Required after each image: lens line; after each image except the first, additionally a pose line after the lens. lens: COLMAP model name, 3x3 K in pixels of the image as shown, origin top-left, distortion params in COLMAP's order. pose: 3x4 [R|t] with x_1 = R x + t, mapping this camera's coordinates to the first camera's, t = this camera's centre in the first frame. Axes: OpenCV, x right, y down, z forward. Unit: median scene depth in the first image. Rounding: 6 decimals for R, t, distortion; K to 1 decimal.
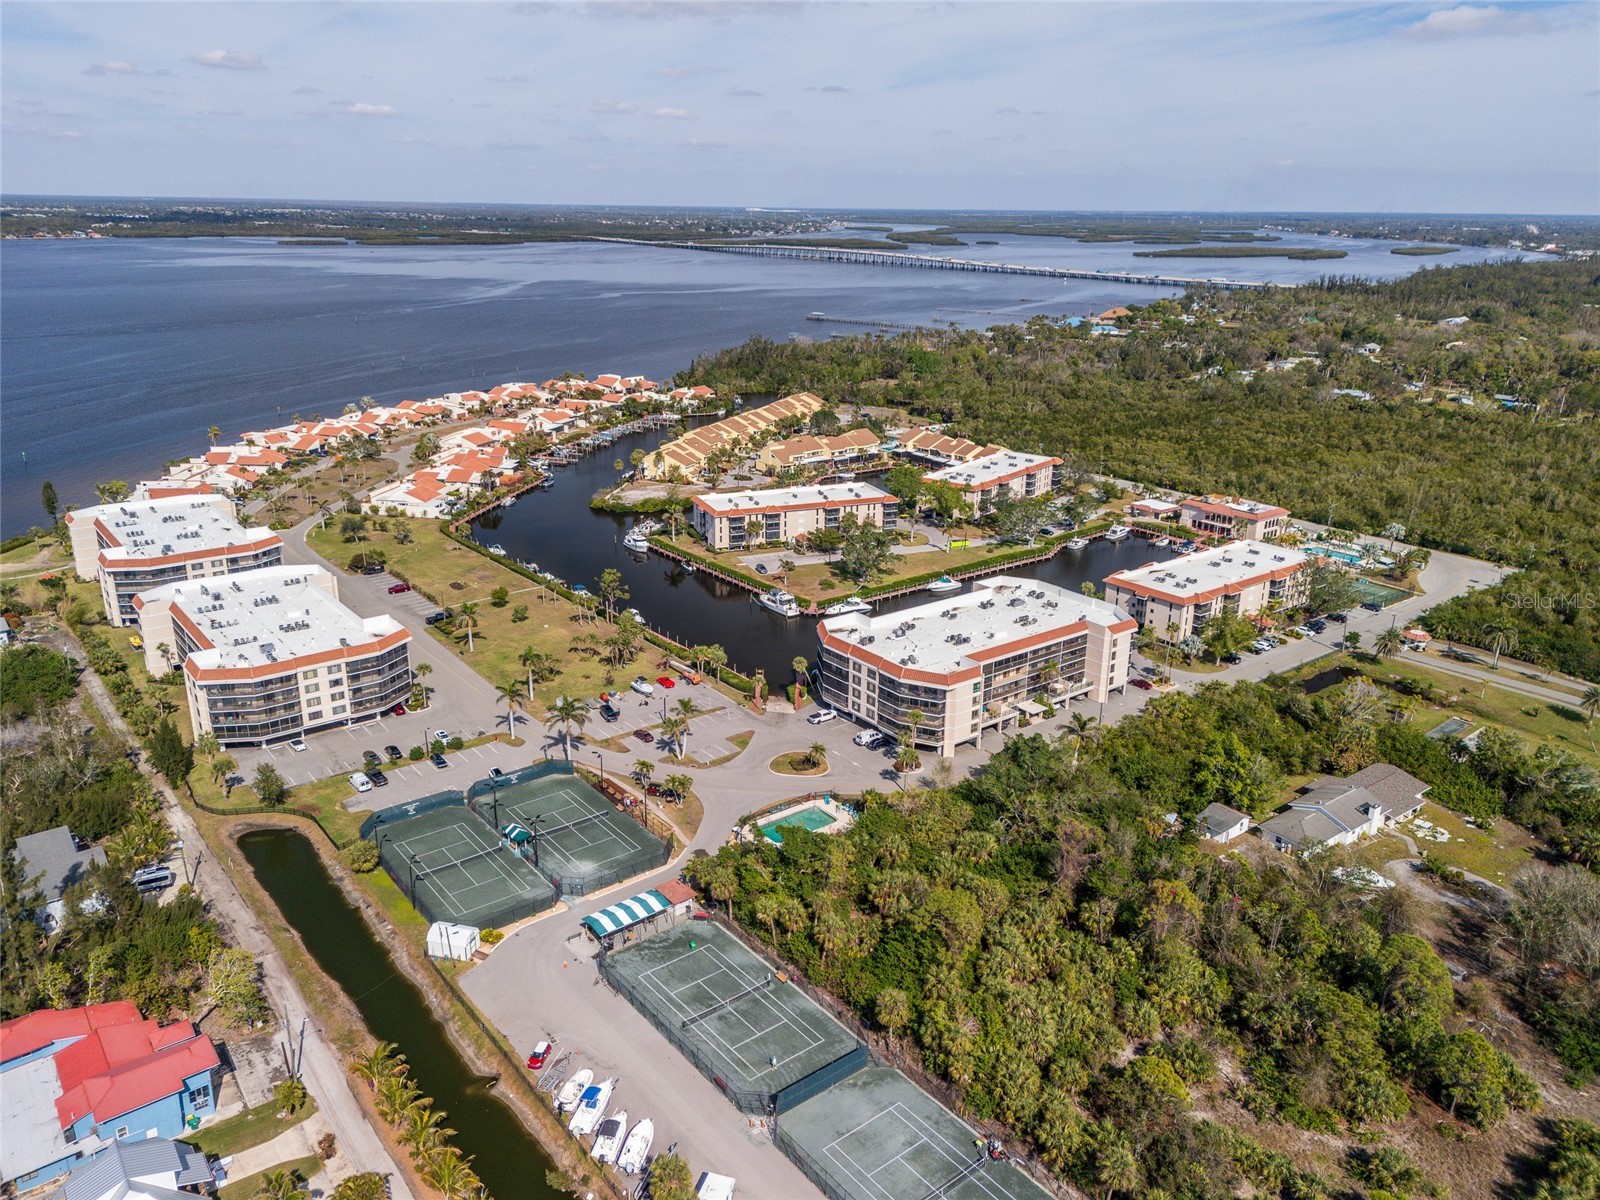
lens RADIAL K [[1159.1, 0, 801.7], [0, 1159.1, 596.7], [0, 0, 1]] dist [0.008923, -0.001975]
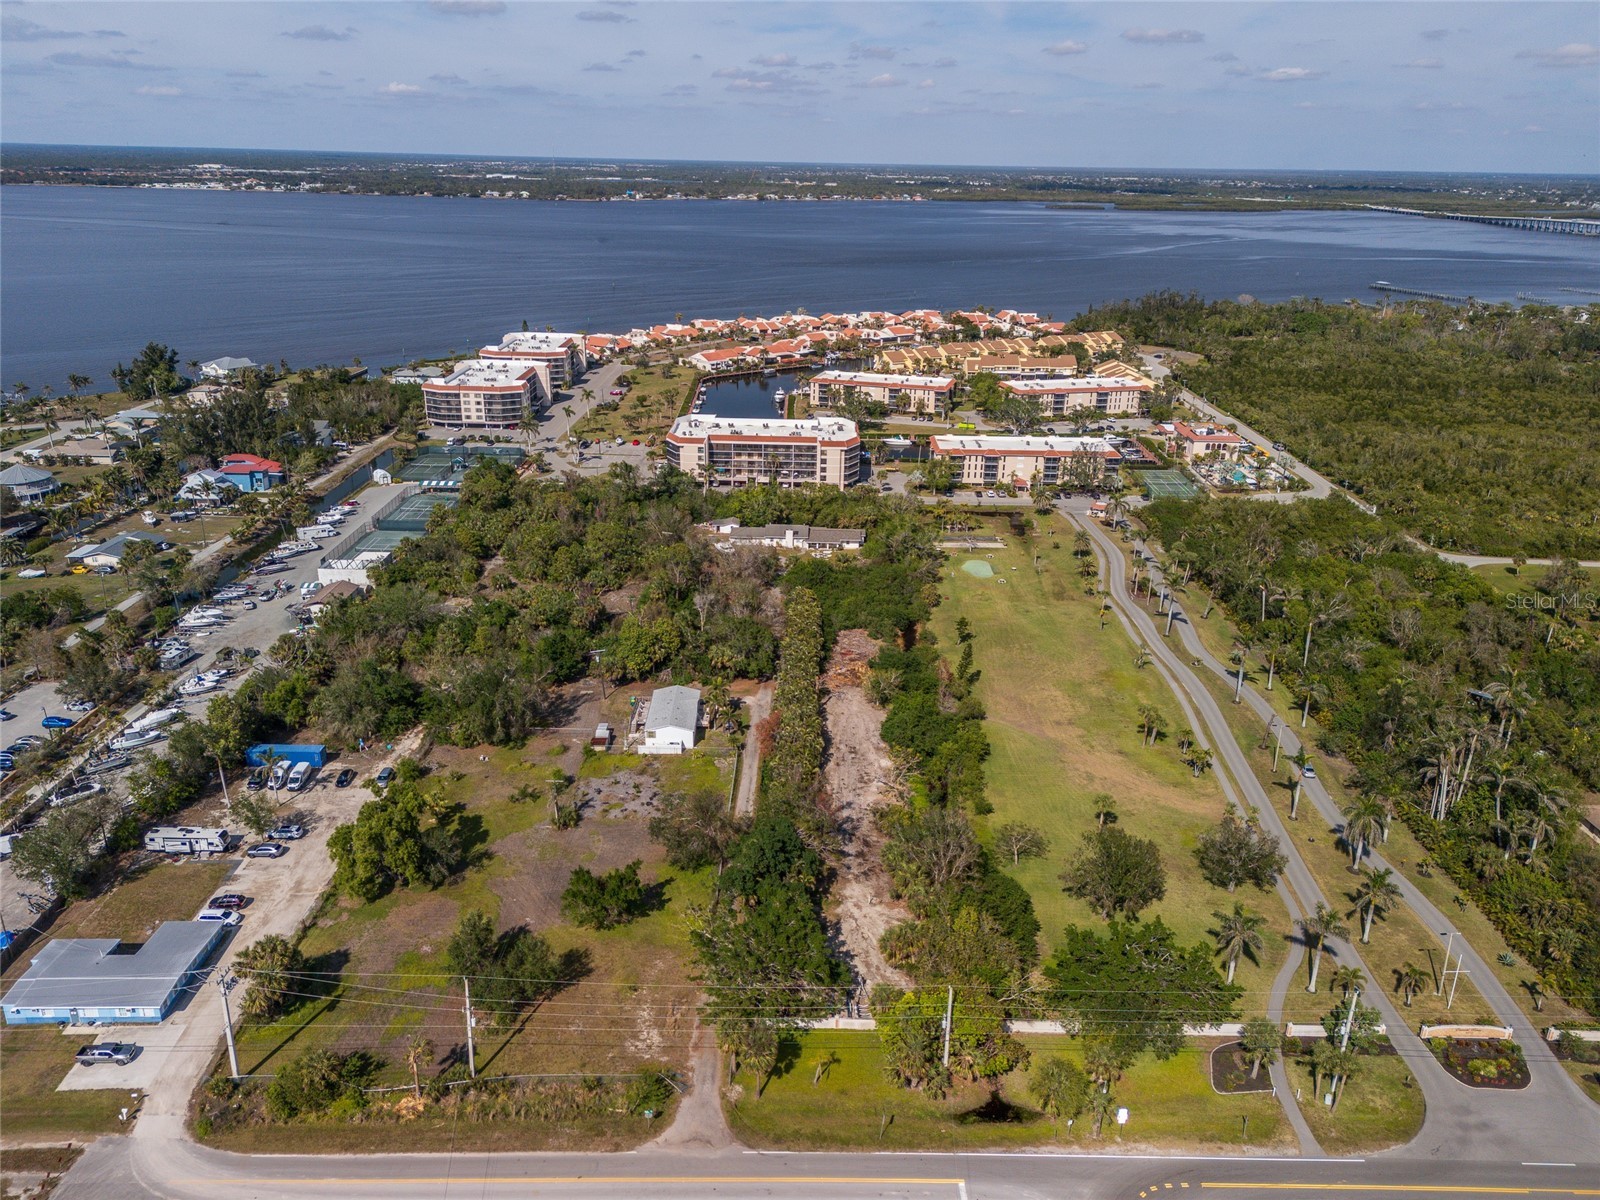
lens RADIAL K [[1159.1, 0, 803.3], [0, 1159.1, 601.5], [0, 0, 1]] dist [0.008923, -0.001975]
pose [[0.768012, 0.221590, -0.600879, 1.353032], [-0.204794, 0.973946, 0.097411, 0.097971], [0.606809, 0.048243, 0.793382, -0.266041]]
